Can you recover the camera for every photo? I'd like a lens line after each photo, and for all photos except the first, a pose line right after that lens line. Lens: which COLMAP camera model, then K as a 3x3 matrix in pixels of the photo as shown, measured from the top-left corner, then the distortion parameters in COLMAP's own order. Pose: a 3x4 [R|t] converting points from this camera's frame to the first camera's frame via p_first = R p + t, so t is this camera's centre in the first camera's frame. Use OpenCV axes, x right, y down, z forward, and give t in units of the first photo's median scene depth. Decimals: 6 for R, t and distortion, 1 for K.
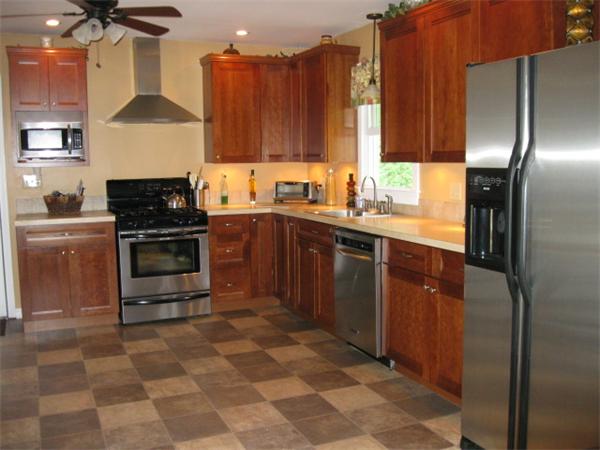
lens RADIAL K [[619.7, 0, 300.1], [0, 619.7, 227.7], [0, 0, 1]] dist [-0.087249, 0.000000]
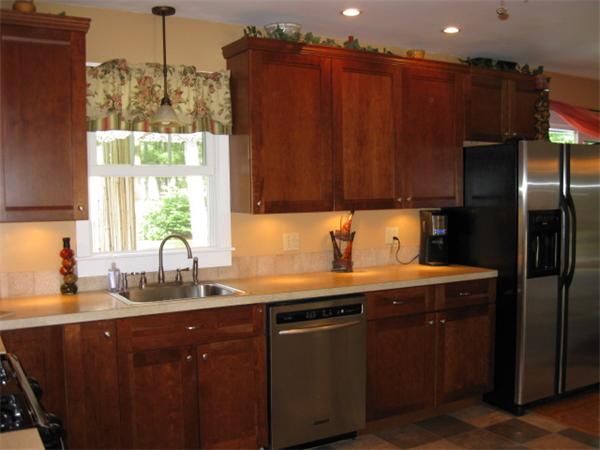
lens RADIAL K [[619.7, 0, 300.4], [0, 619.7, 228.8], [0, 0, 1]] dist [-0.087249, 0.000000]
pose [[-0.125753, -0.035277, 0.991434, -0.657718], [0.128411, 0.990382, 0.051527, -0.119529], [-0.983716, 0.133790, -0.120014, 1.042592]]
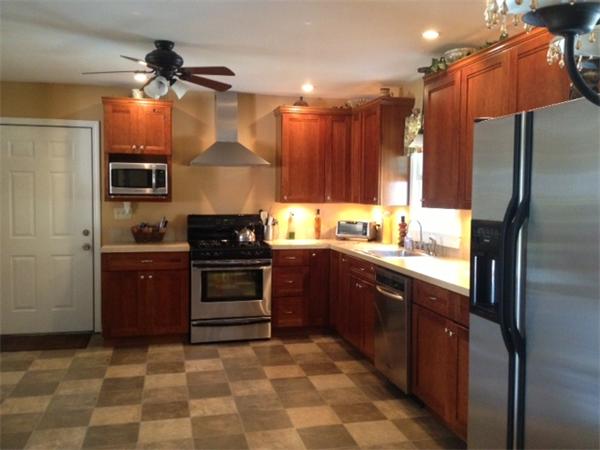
lens RADIAL K [[557.3, 0, 299.8], [0, 557.3, 222.5], [0, 0, 1]] dist [0.045787, 0.000000]
pose [[0.984483, 0.031520, -0.172623, 0.090433], [-0.041959, 0.997483, -0.057160, -0.015409], [0.170387, 0.063516, 0.983328, 0.015212]]
